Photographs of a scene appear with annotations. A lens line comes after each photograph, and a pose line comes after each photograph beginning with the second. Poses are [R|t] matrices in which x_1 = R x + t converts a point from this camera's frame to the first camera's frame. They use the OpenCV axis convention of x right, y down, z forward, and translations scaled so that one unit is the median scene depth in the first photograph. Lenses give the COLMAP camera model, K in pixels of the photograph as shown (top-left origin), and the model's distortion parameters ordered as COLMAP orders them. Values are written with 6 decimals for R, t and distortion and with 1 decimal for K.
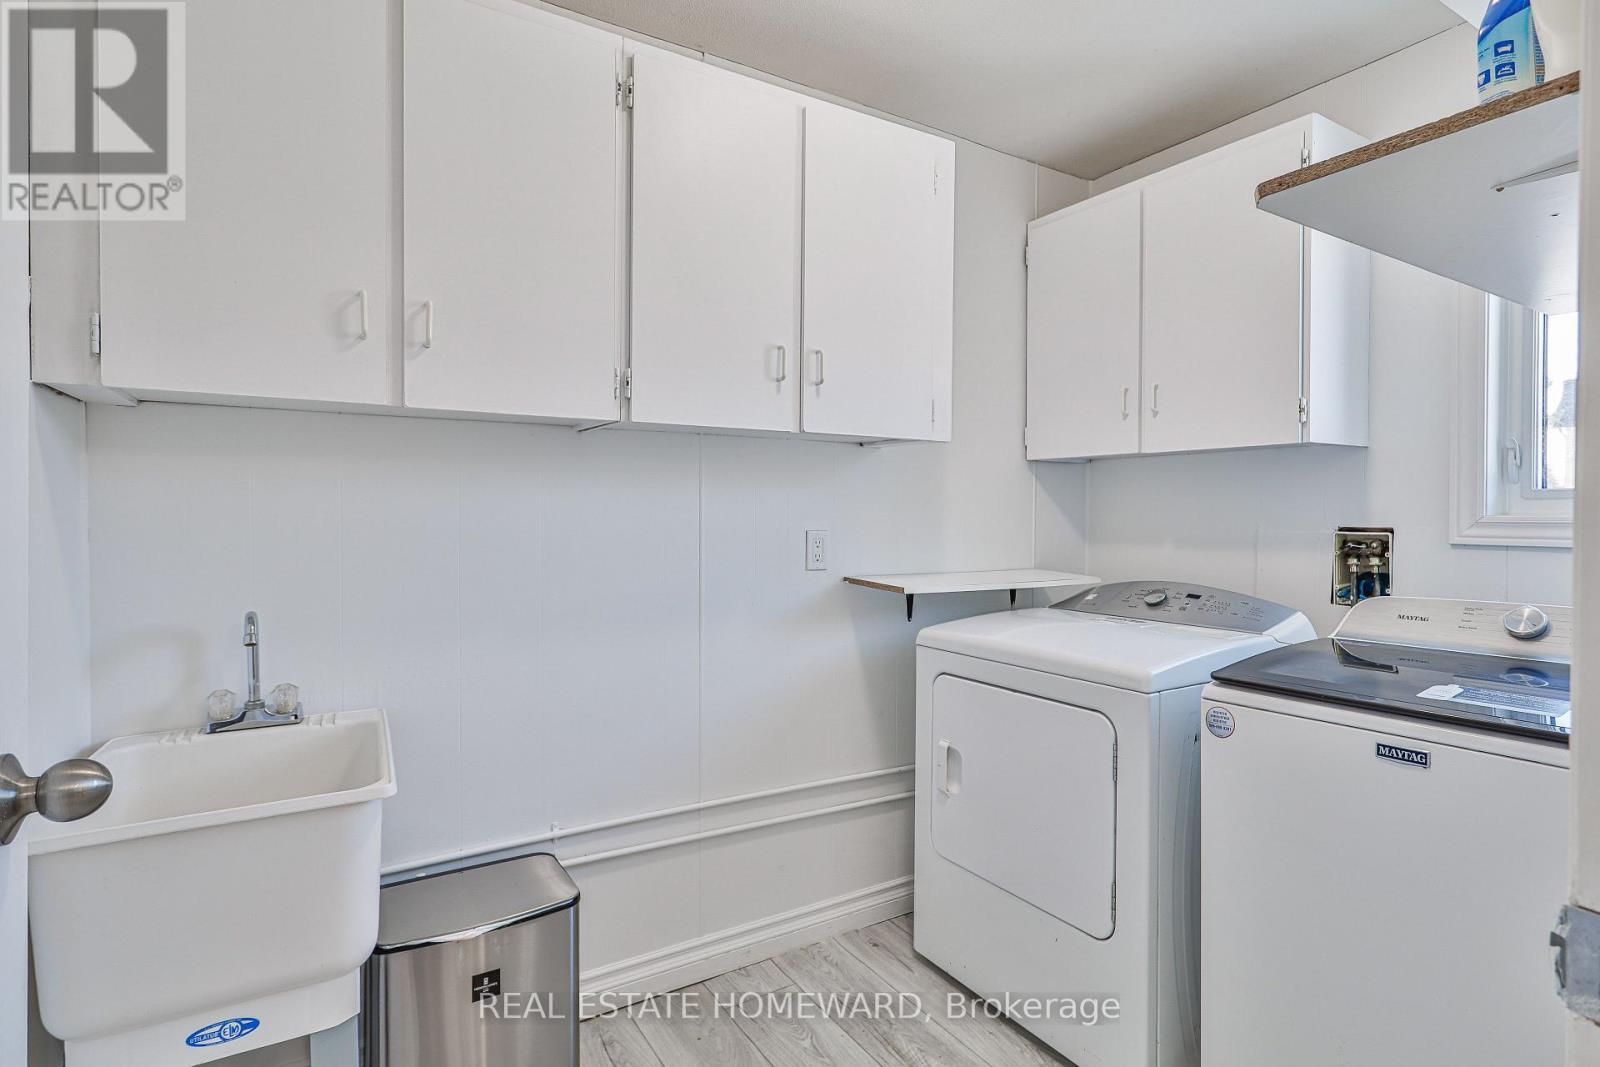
lens RADIAL K [[844.8, 0, 809.2], [0, 844.8, 526.0], [0, 0, 1]] dist [-0.004673, 0.004678]
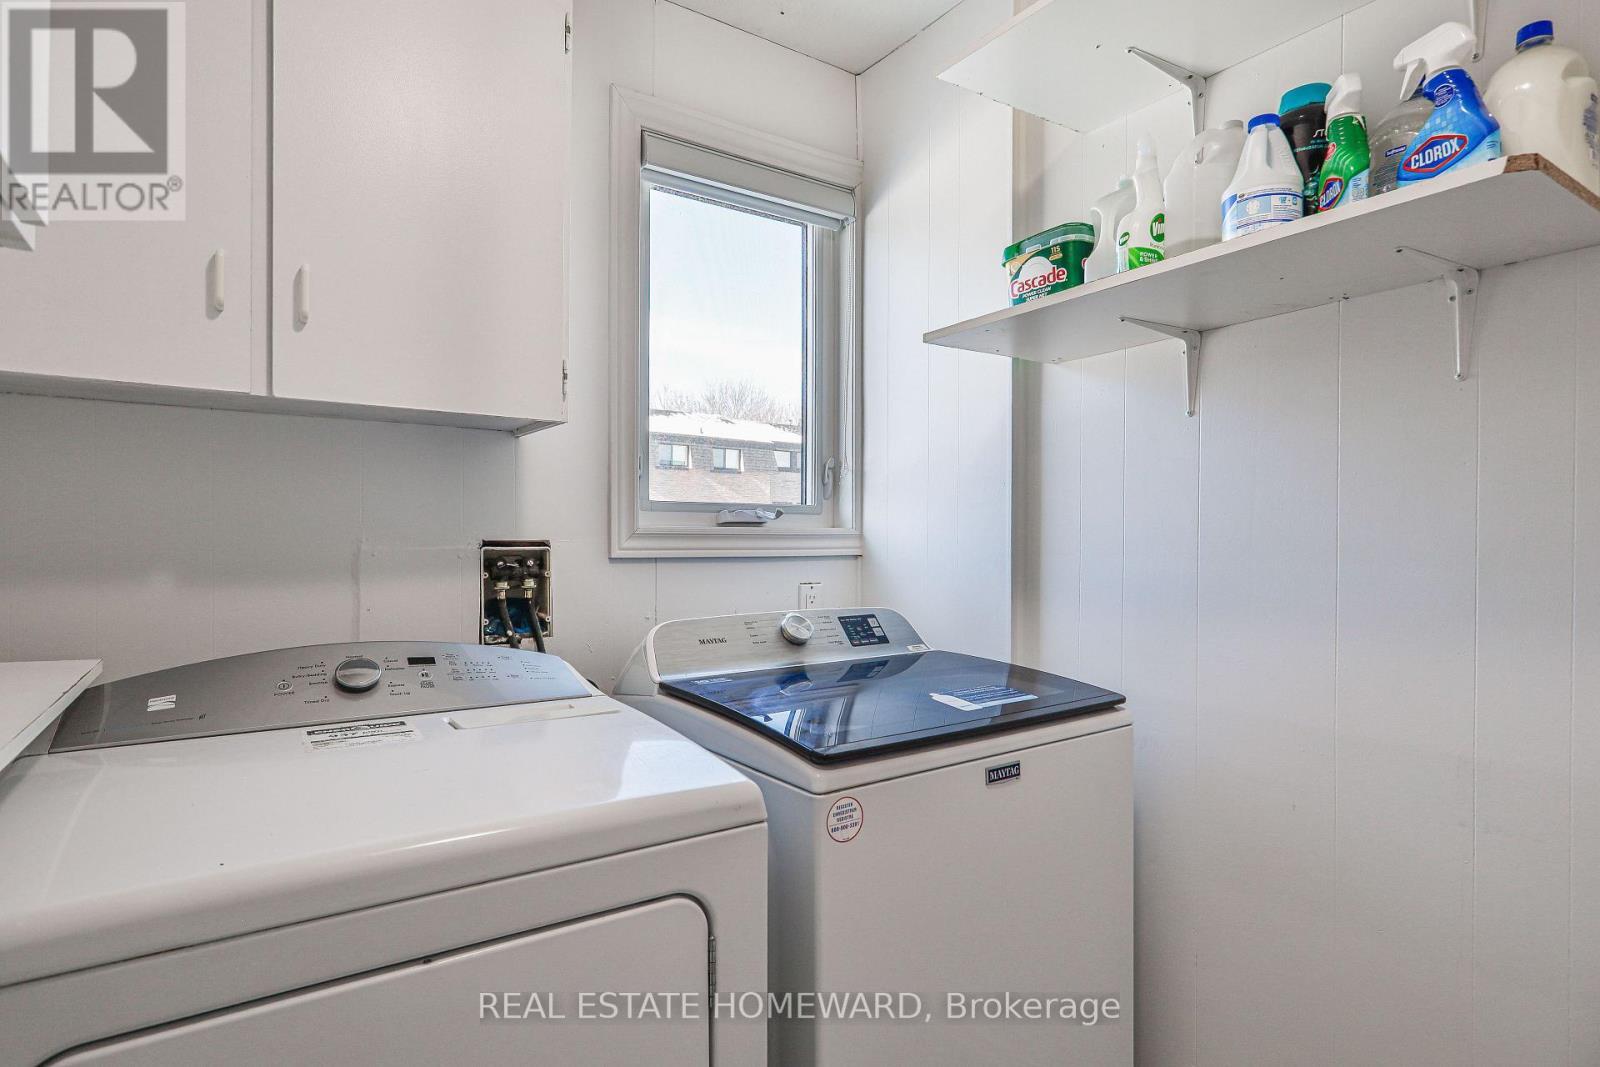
lens RADIAL K [[844.8, 0, 810.3], [0, 844.8, 540.1], [0, 0, 1]] dist [-0.004673, 0.004678]
pose [[-0.065401, 0.000610, 0.997859, -0.139913], [0.012946, 0.999916, 0.000237, 0.004368], [-0.997775, 0.012934, -0.065404, 0.782675]]
